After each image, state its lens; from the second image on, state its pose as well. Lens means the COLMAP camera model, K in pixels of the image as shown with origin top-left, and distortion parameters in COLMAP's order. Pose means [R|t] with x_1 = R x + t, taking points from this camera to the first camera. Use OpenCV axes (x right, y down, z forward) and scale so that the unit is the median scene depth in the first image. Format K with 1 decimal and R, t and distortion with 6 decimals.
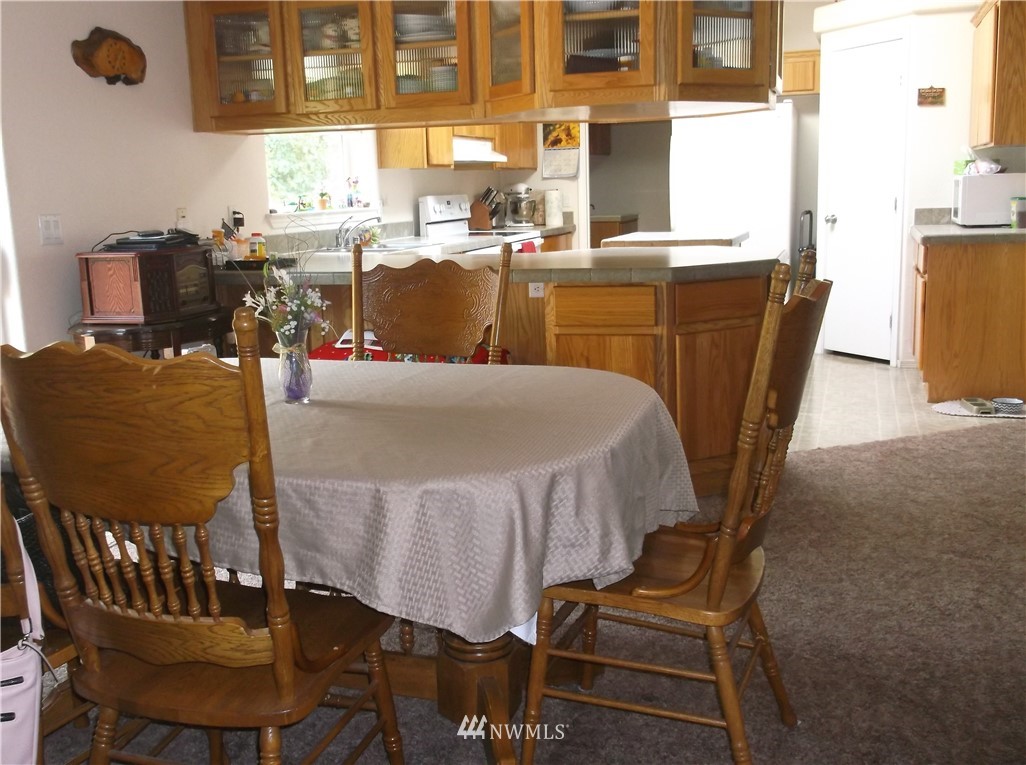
lens RADIAL K [[1015.9, 0, 505.4], [0, 1015.9, 376.6], [0, 0, 1]] dist [0.003353, 0.024709]
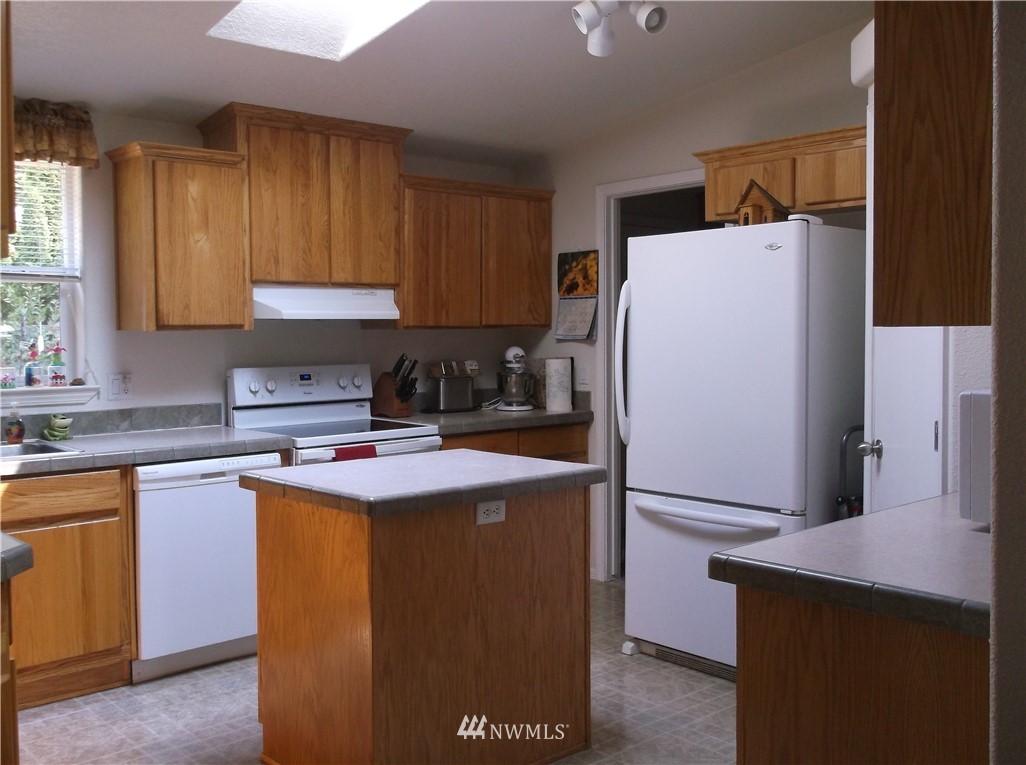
lens RADIAL K [[1015.9, 0, 505.4], [0, 1015.9, 376.6], [0, 0, 1]] dist [0.003353, 0.024709]
pose [[0.873887, 0.046241, -0.483925, 0.372917], [-0.106520, 0.989488, -0.097807, -0.113726], [0.474316, 0.137020, 0.869626, 0.448939]]
